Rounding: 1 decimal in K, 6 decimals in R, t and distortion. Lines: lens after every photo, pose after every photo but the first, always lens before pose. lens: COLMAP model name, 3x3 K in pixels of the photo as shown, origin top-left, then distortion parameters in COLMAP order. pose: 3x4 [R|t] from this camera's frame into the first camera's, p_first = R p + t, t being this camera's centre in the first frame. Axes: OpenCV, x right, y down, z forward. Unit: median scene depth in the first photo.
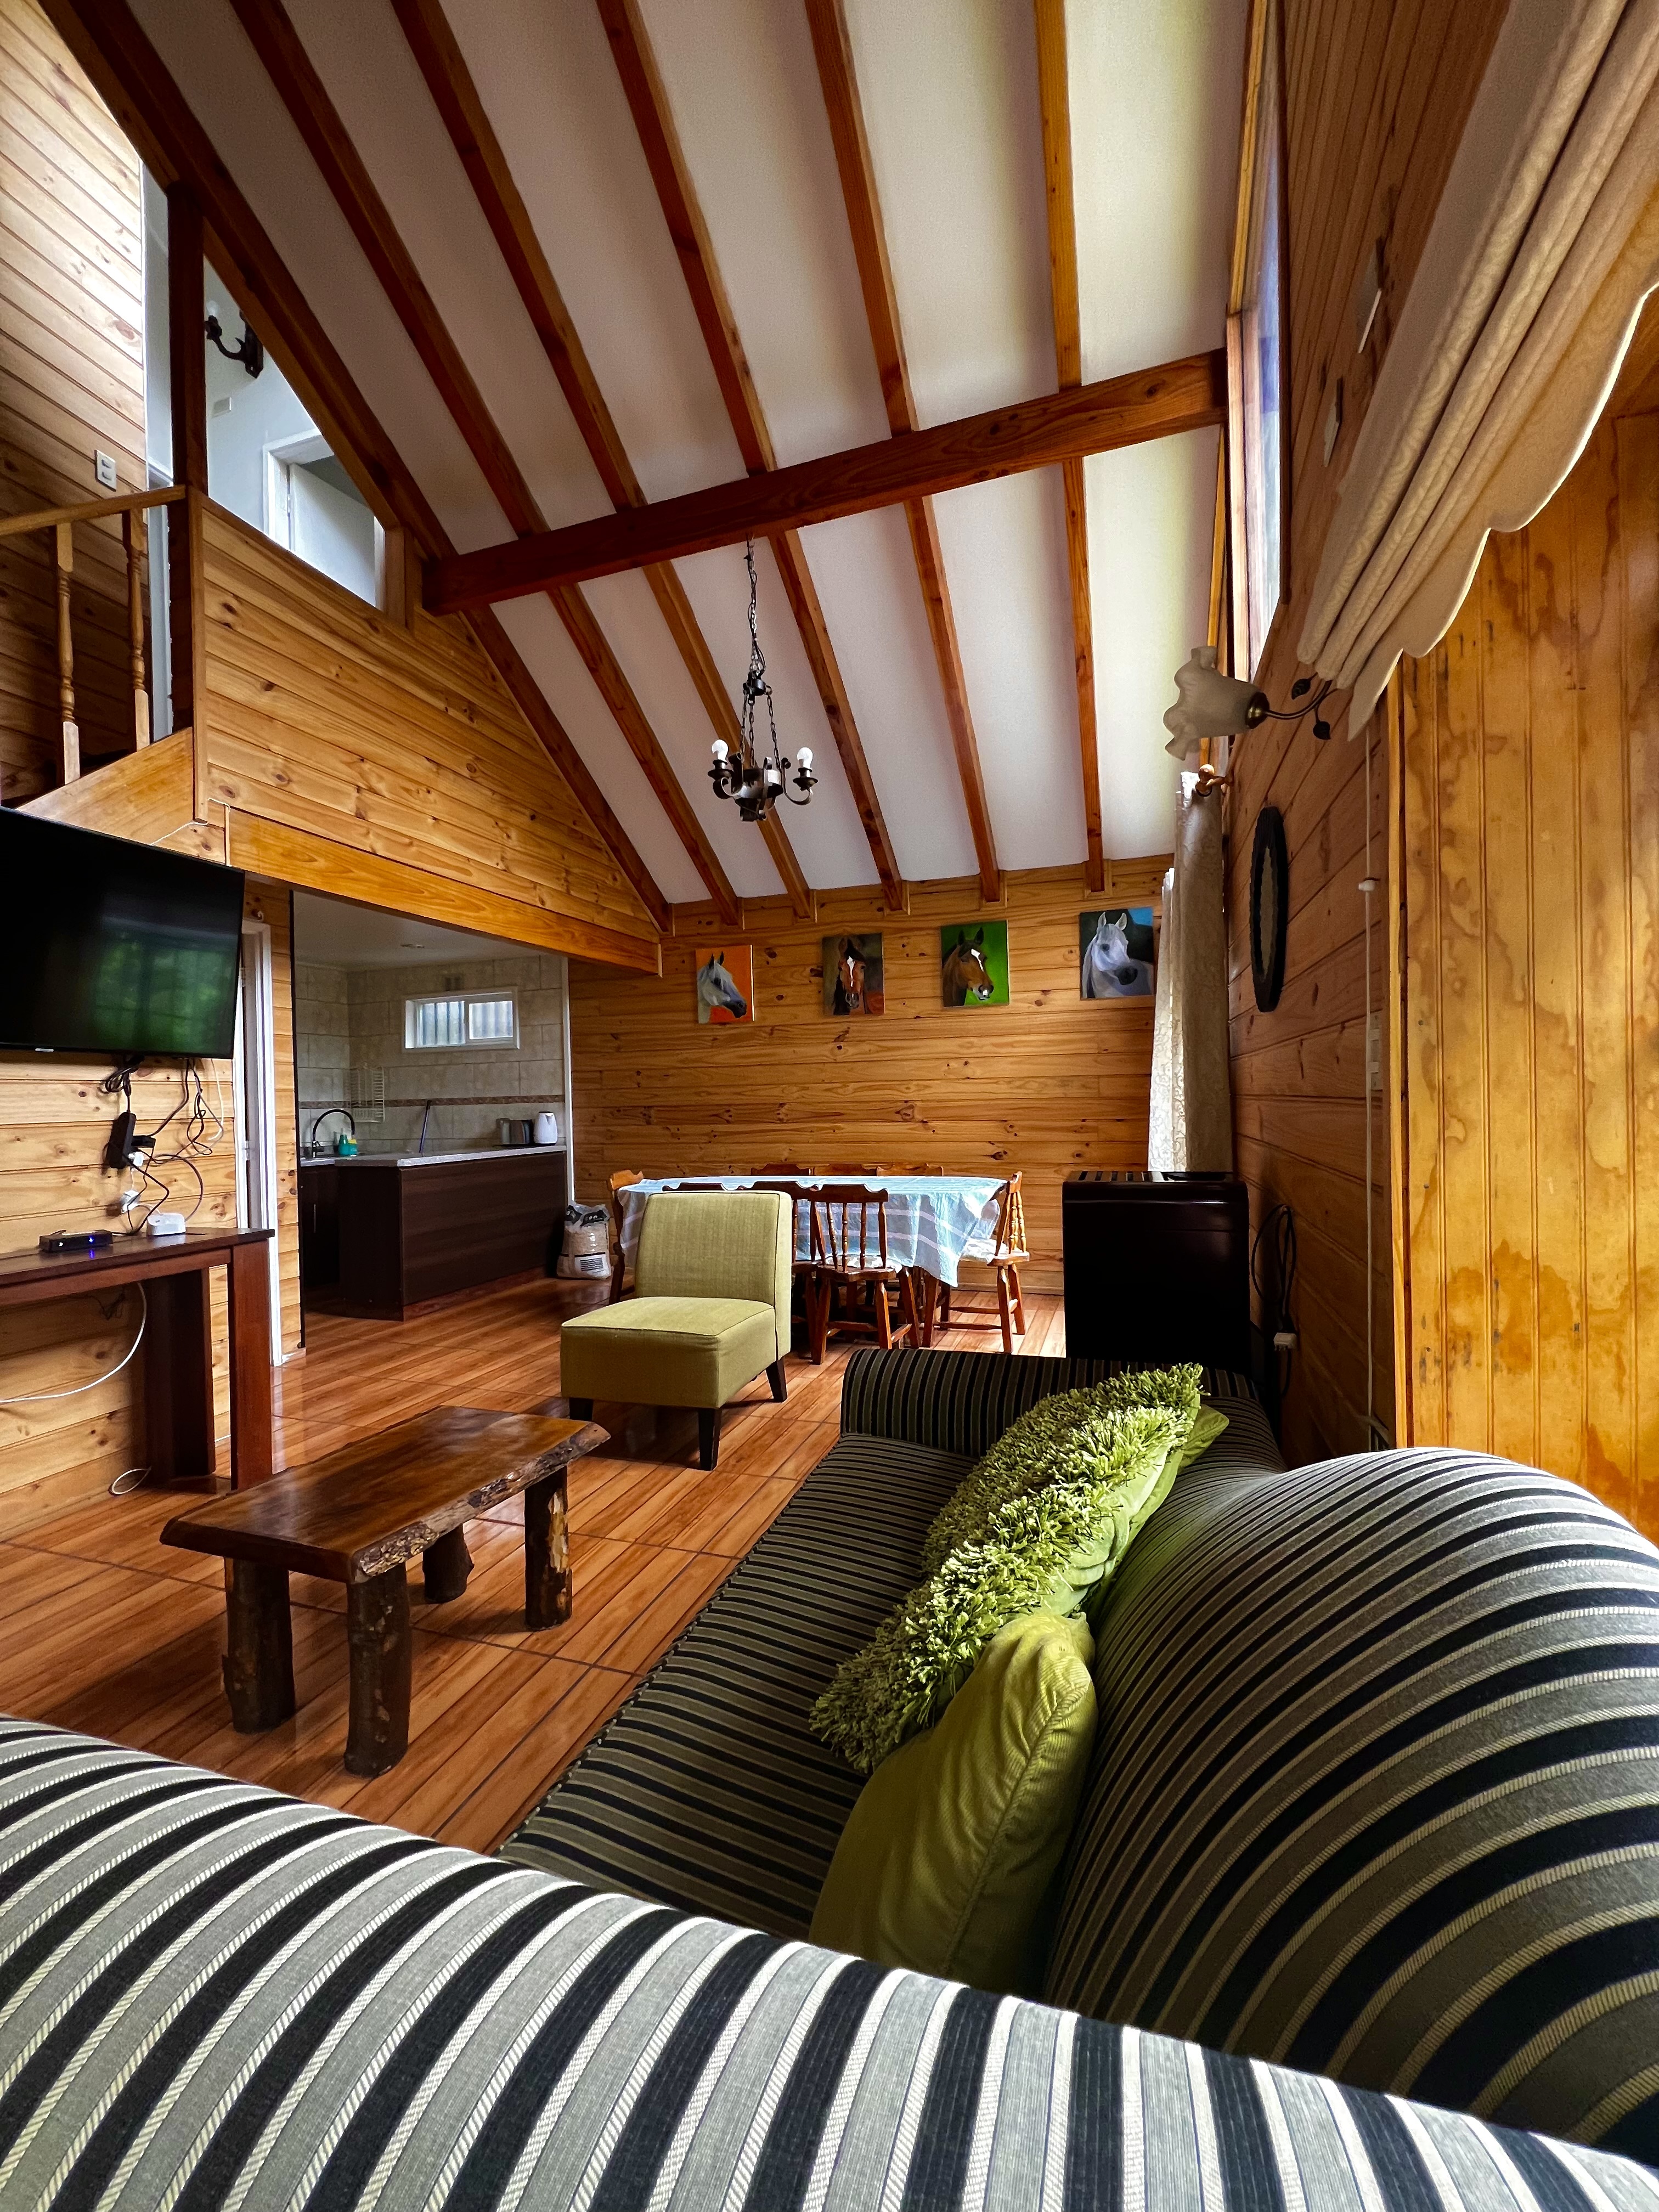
lens RADIAL K [[877.2, 0, 841.3], [0, 877.2, 1104.8], [0, 0, 1]] dist [0.002656, -0.000064]
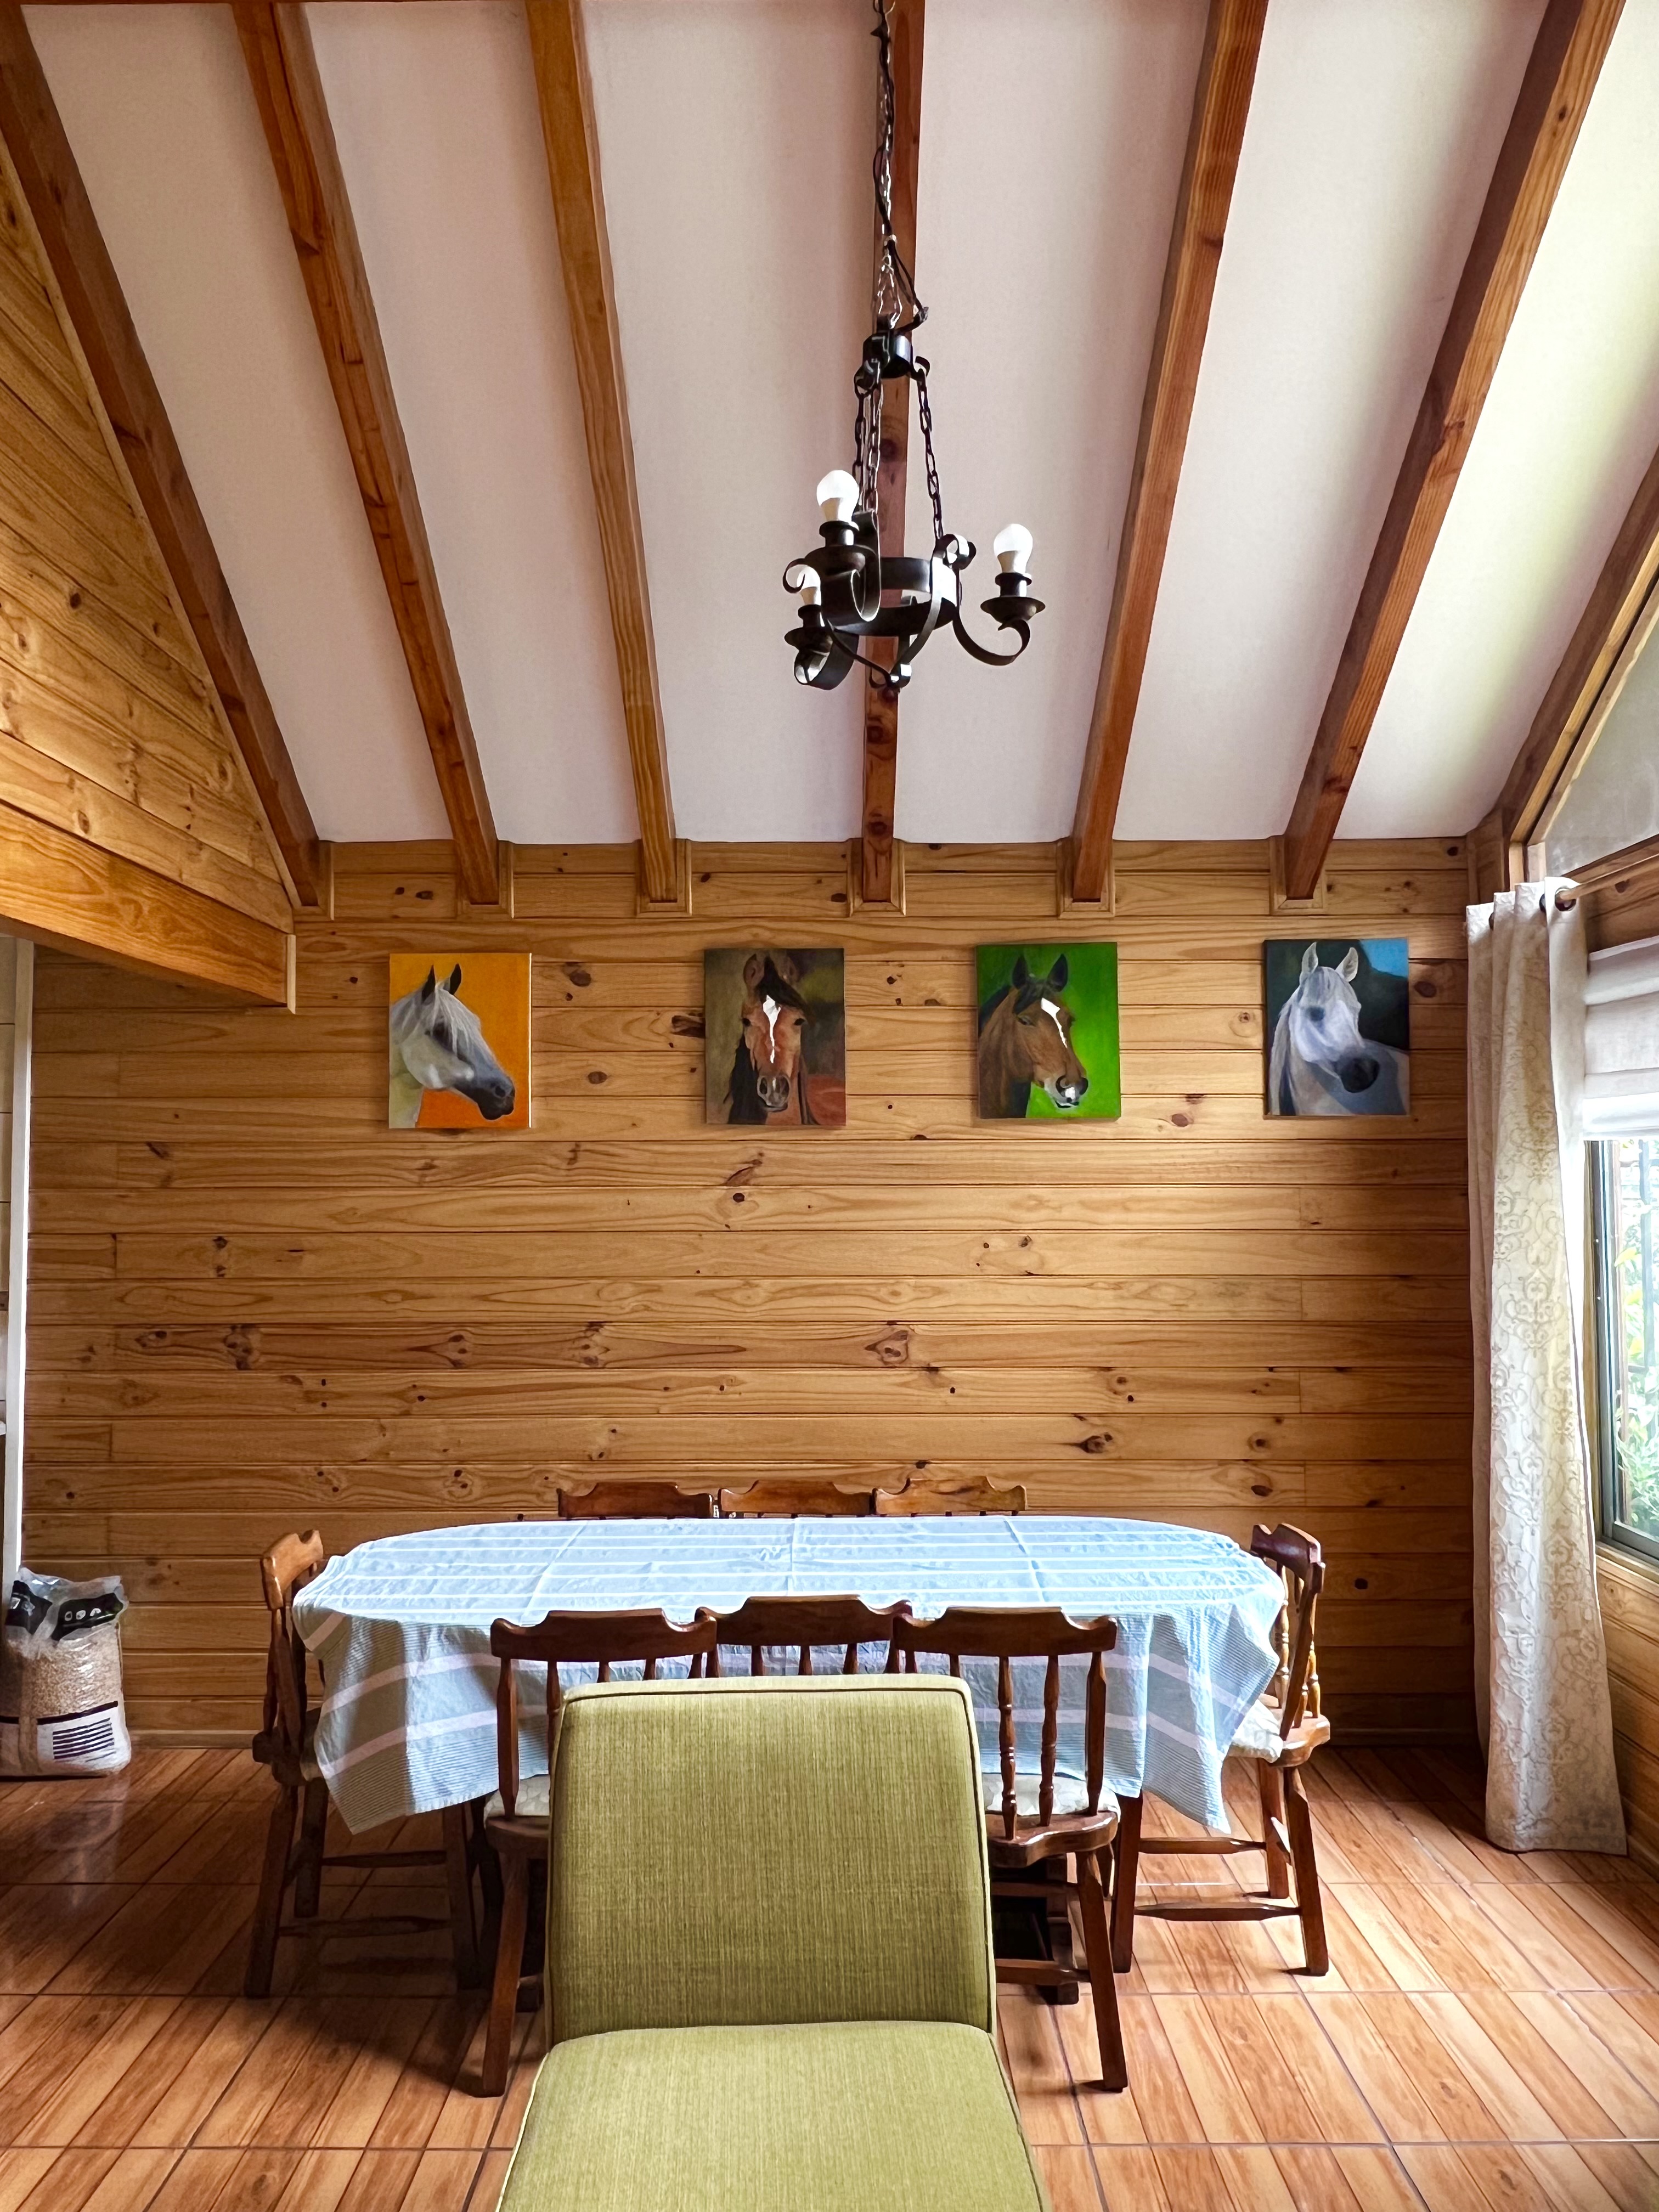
lens RADIAL K [[1579.1, 0, 822.9], [0, 1579.1, 1098.7], [0, 0, 1]] dist [0.003531, -0.001236]
pose [[0.951357, 0.035887, 0.305993, -0.214734], [-0.015336, 0.997478, -0.069302, -0.062854], [-0.307709, 0.061238, 0.949508, 0.235572]]
